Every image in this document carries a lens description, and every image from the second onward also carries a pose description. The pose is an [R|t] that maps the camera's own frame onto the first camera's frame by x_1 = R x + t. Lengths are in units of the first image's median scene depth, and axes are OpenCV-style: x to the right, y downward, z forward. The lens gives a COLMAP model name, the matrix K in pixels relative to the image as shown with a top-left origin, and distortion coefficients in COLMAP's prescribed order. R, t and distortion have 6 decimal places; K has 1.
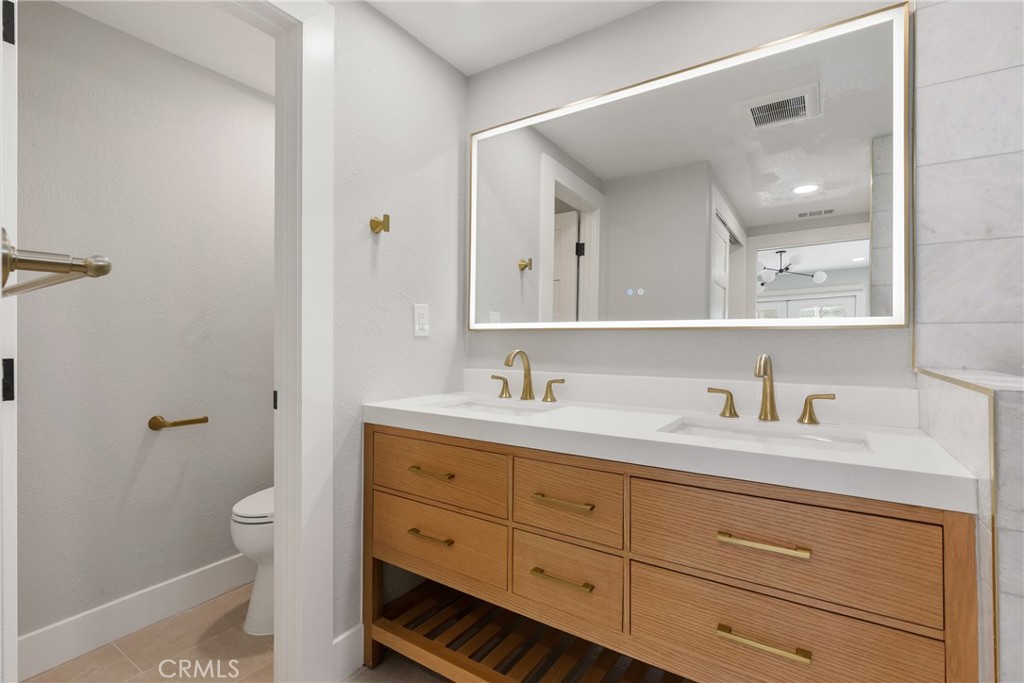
lens RADIAL K [[469.3, 0, 508.0], [0, 469.3, 336.1], [0, 0, 1]] dist [-0.006271, 0.000267]
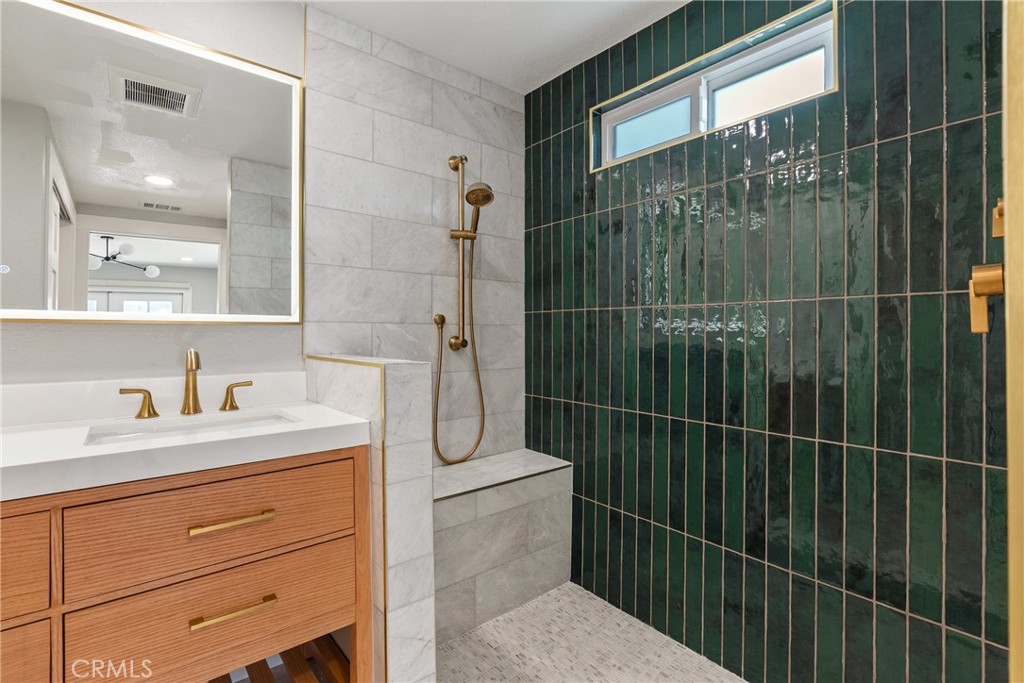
lens RADIAL K [[469.3, 0, 505.0], [0, 469.3, 336.5], [0, 0, 1]] dist [-0.006271, 0.000267]
pose [[0.298685, -0.006179, 0.954332, -0.230669], [-0.003156, 0.999967, 0.007462, 0.002870], [-0.954347, -0.005241, 0.298655, 0.055961]]
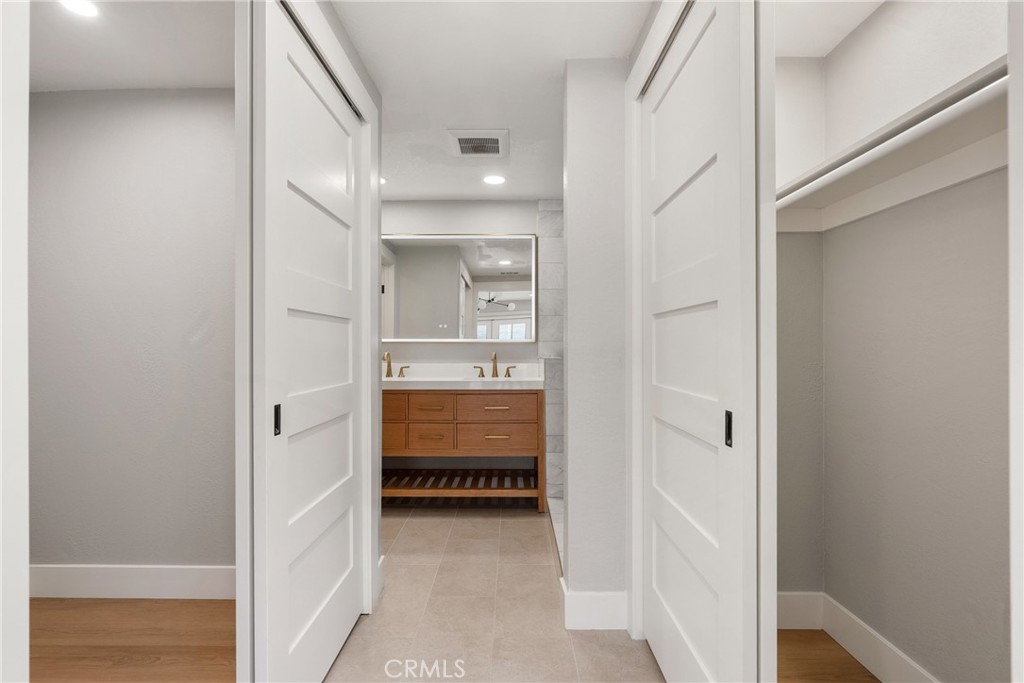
lens RADIAL K [[469.3, 0, 511.2], [0, 469.3, 346.3], [0, 0, 1]] dist [-0.006271, 0.000267]
pose [[0.833573, -0.003885, 0.552396, -0.937159], [0.003579, 0.999992, 0.001633, -0.000565], [-0.552398, 0.000616, 0.833580, -1.422469]]
